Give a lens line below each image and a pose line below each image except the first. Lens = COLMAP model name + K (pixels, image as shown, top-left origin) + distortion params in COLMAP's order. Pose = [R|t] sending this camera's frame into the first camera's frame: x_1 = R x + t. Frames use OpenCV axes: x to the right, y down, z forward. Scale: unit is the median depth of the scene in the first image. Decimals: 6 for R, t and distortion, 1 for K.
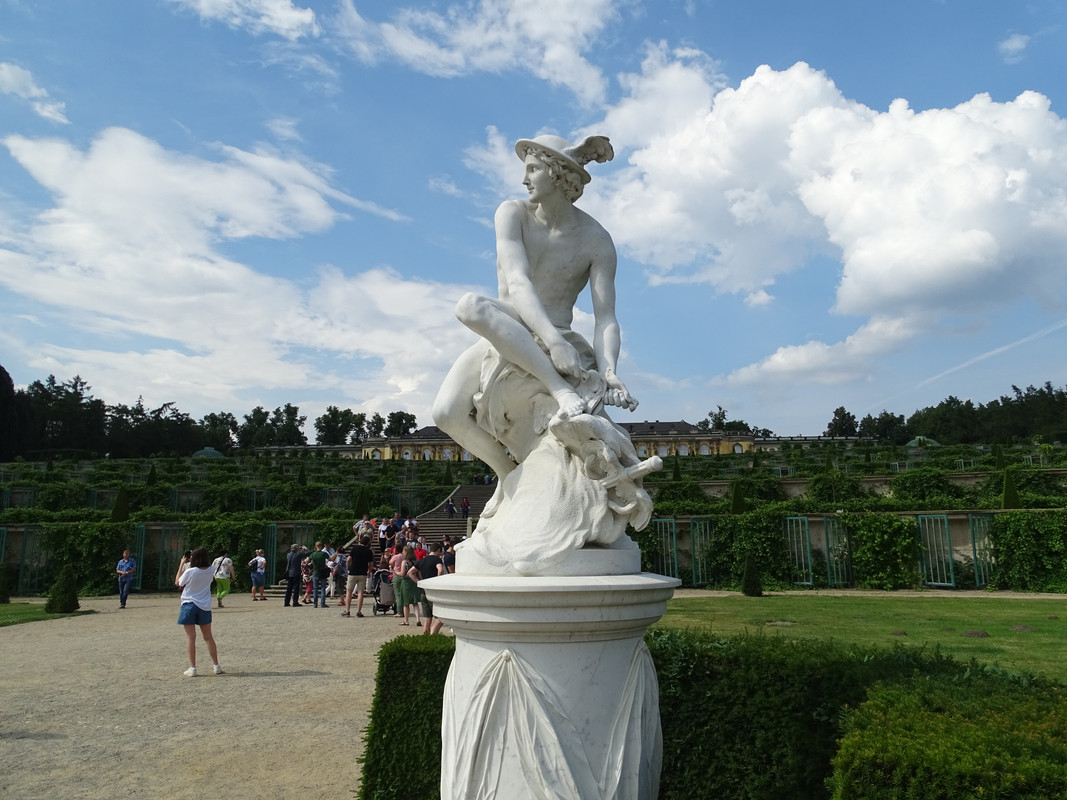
lens RADIAL K [[784.0, 0, 533.0], [0, 784.0, 401.3], [0, 0, 1]] dist [0.001503, 0.003616]
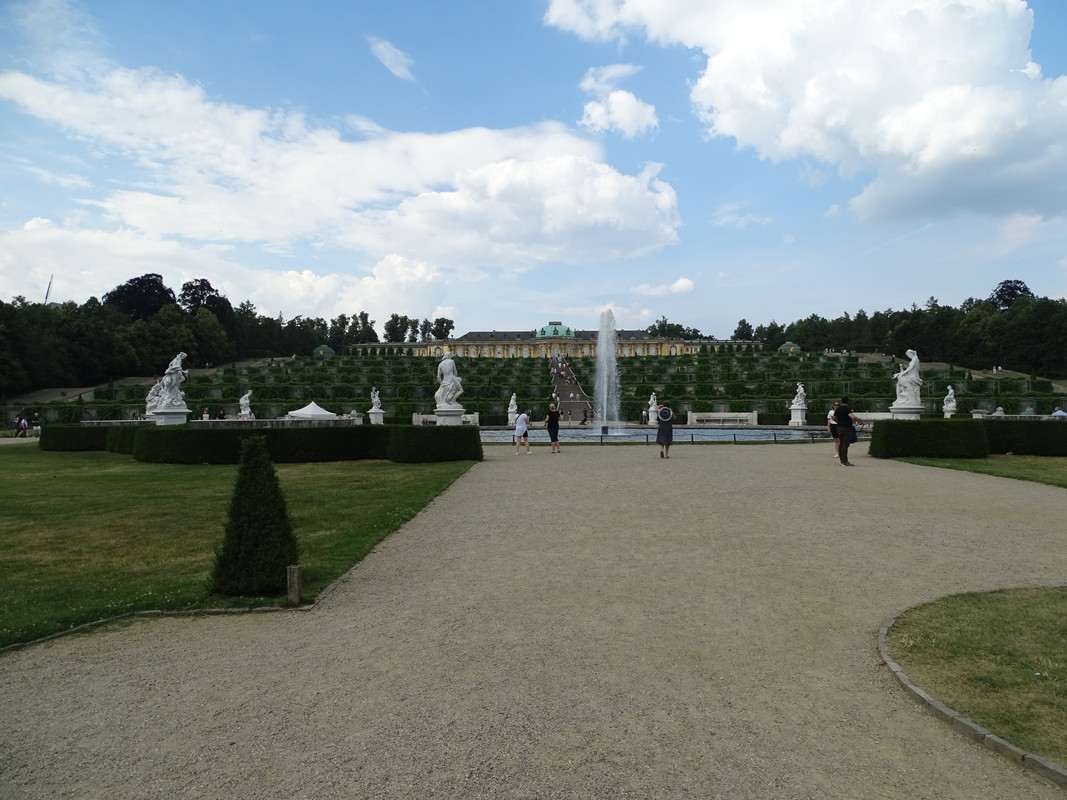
lens RADIAL K [[754.0, 0, 534.0], [0, 754.0, 401.7], [0, 0, 1]] dist [-0.002049, -0.000267]
pose [[0.997890, 0.001825, 0.064898, -0.093153], [-0.012757, 0.985630, 0.168437, -0.070715], [-0.063658, -0.168909, 0.983574, -0.391543]]
